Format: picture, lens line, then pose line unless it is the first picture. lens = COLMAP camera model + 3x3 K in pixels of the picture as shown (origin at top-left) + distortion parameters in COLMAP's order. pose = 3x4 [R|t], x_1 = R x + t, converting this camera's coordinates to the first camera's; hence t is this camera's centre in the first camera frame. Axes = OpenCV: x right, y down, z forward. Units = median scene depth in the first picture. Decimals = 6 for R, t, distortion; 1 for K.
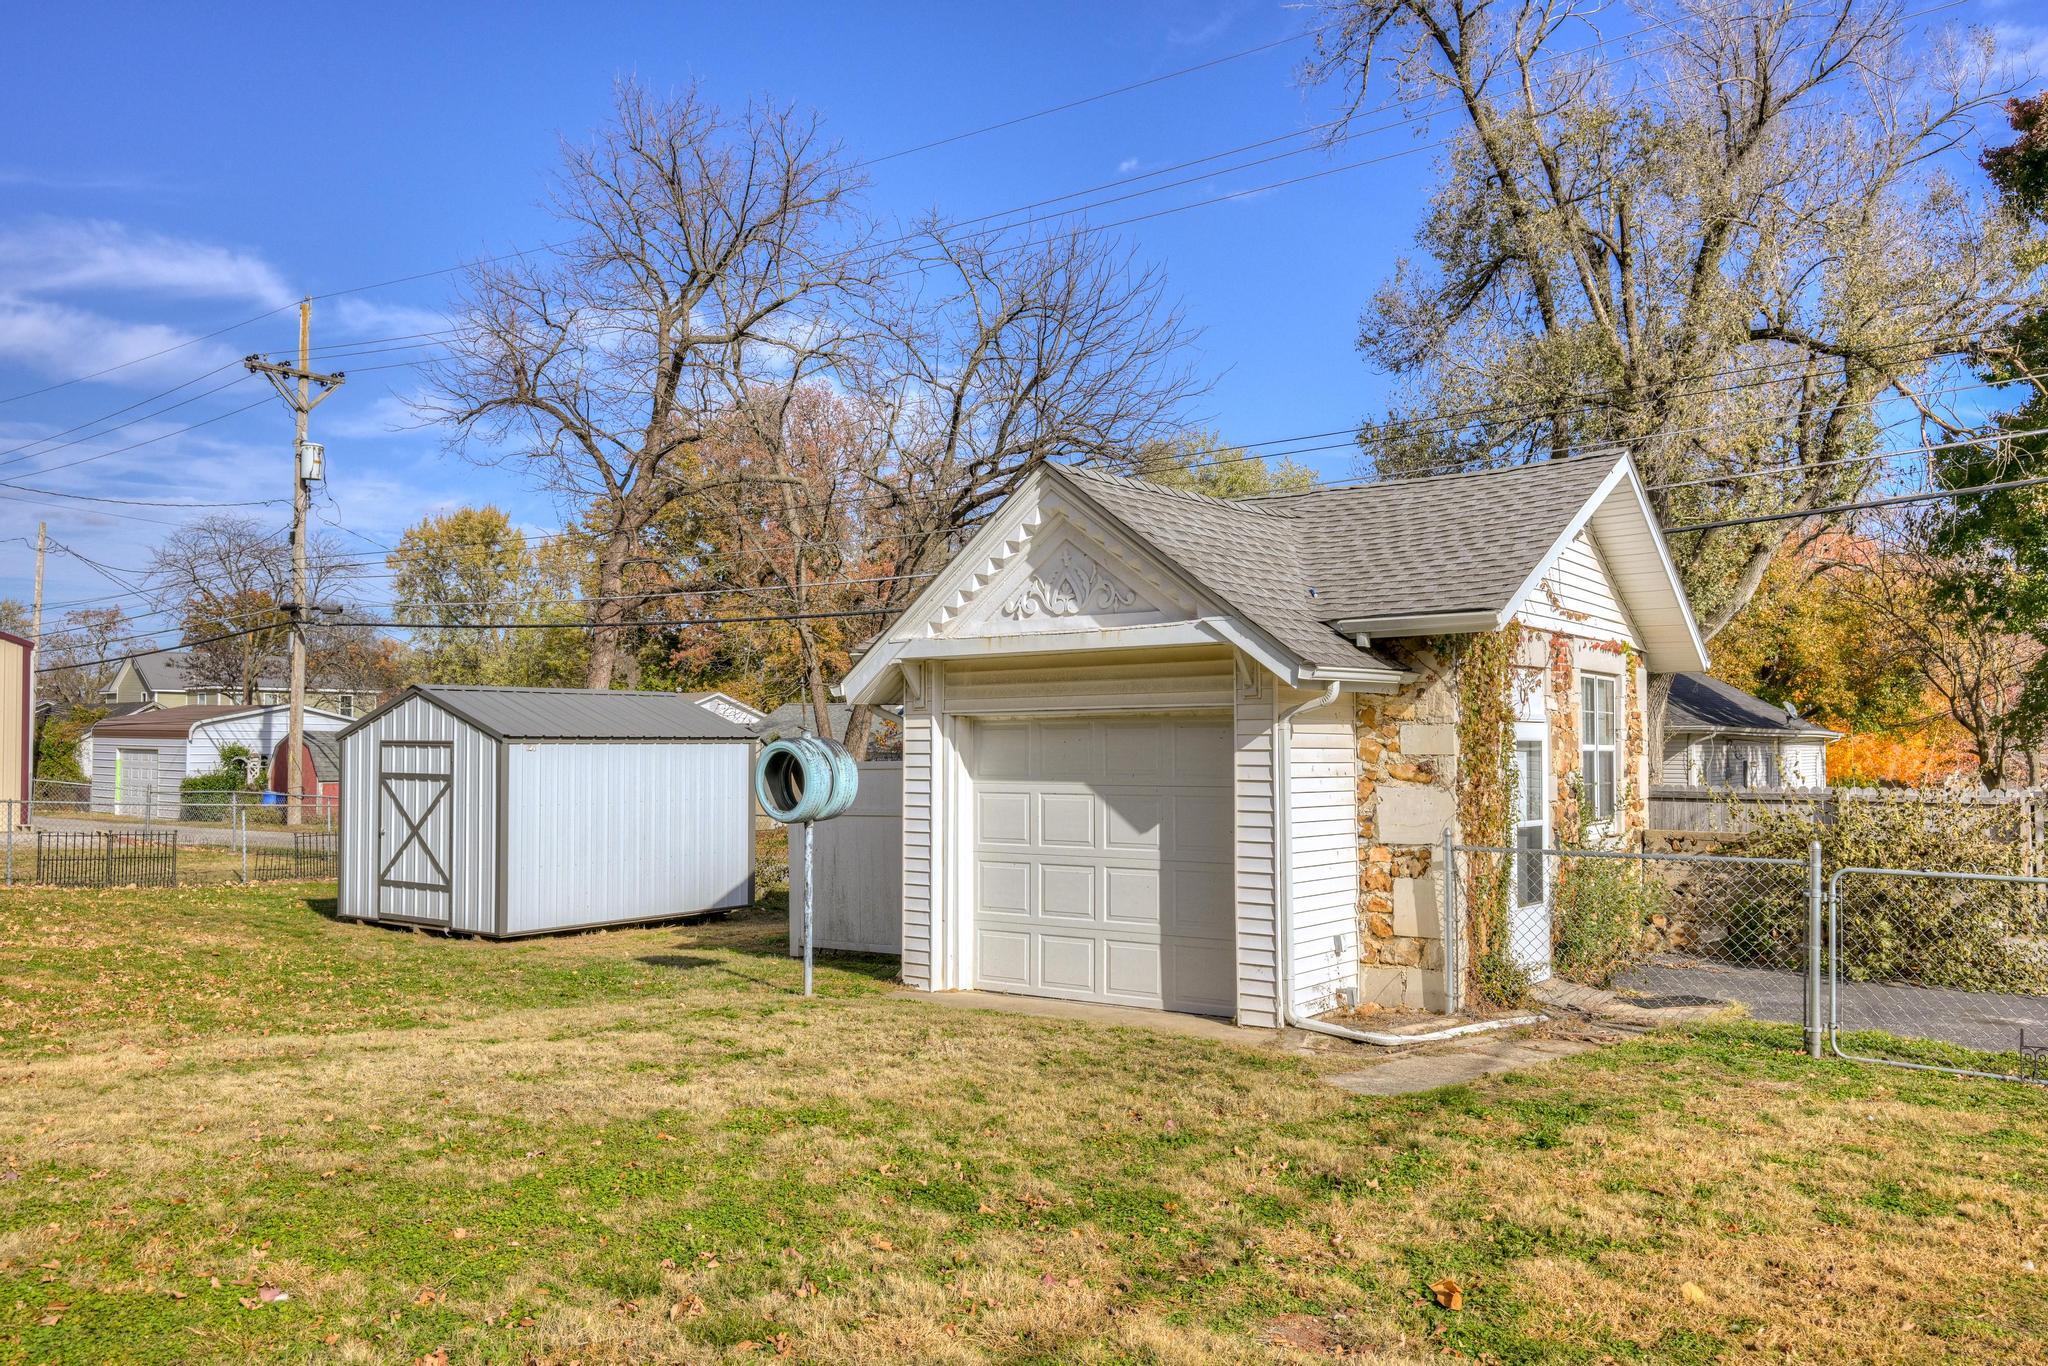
lens RADIAL K [[1529.1, 0, 1023.4], [0, 1529.1, 691.1], [0, 0, 1]] dist [-0.005015, 0.004374]
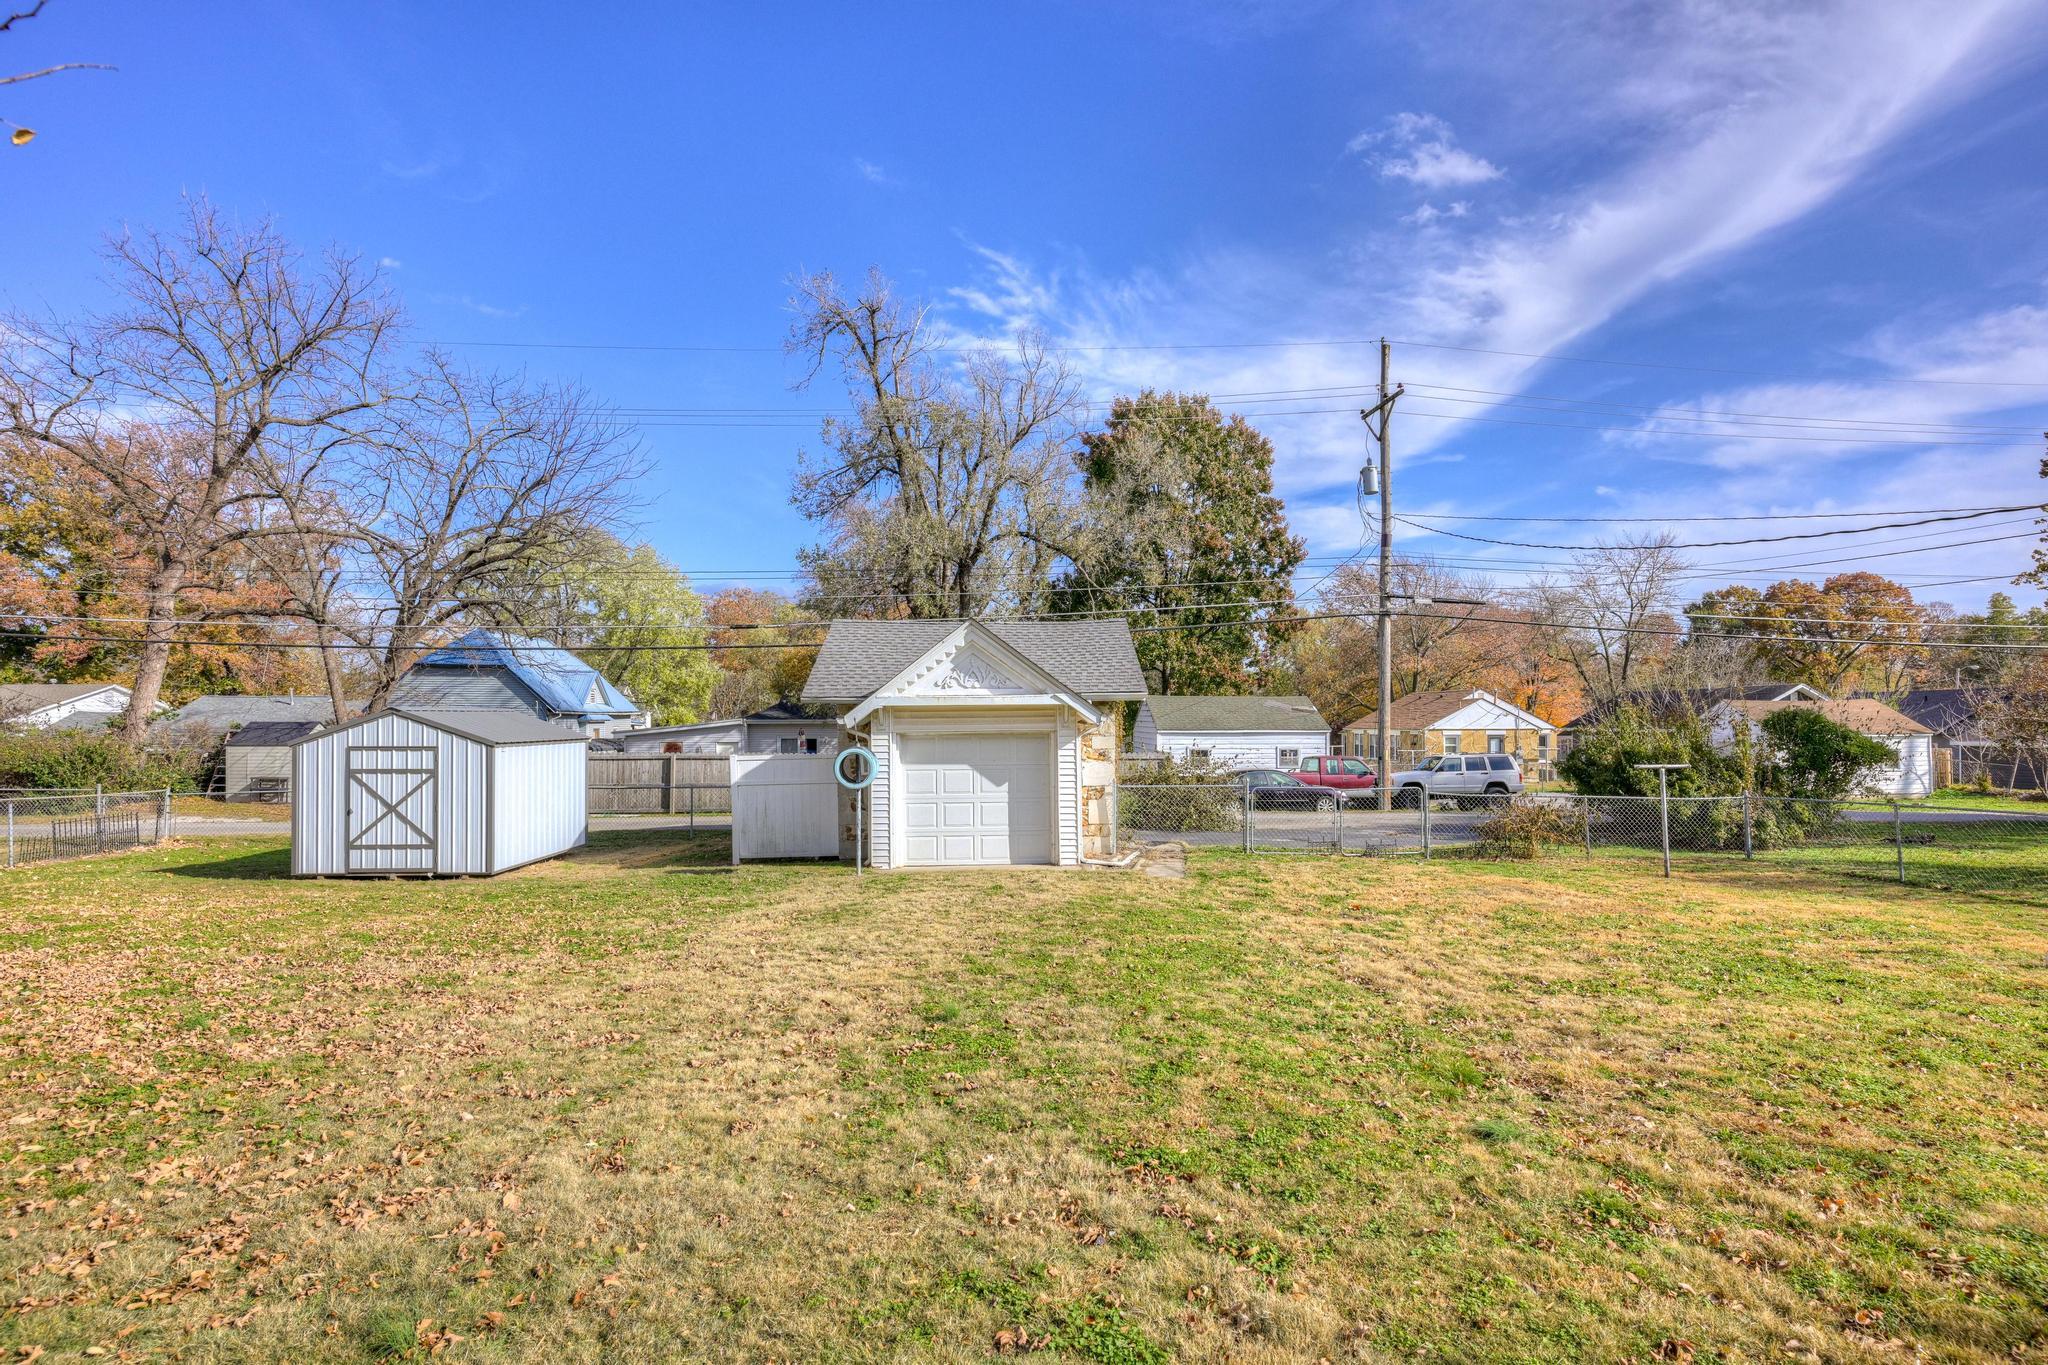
lens RADIAL K [[1004.2, 0, 1023.2], [0, 1004.2, 685.2], [0, 0, 1]] dist [-0.021084, 0.004469]
pose [[0.779424, 0.016078, 0.626290, -0.535906], [-0.017816, 0.999835, -0.003495, -0.032920], [-0.626243, -0.008434, 0.779582, -0.104610]]
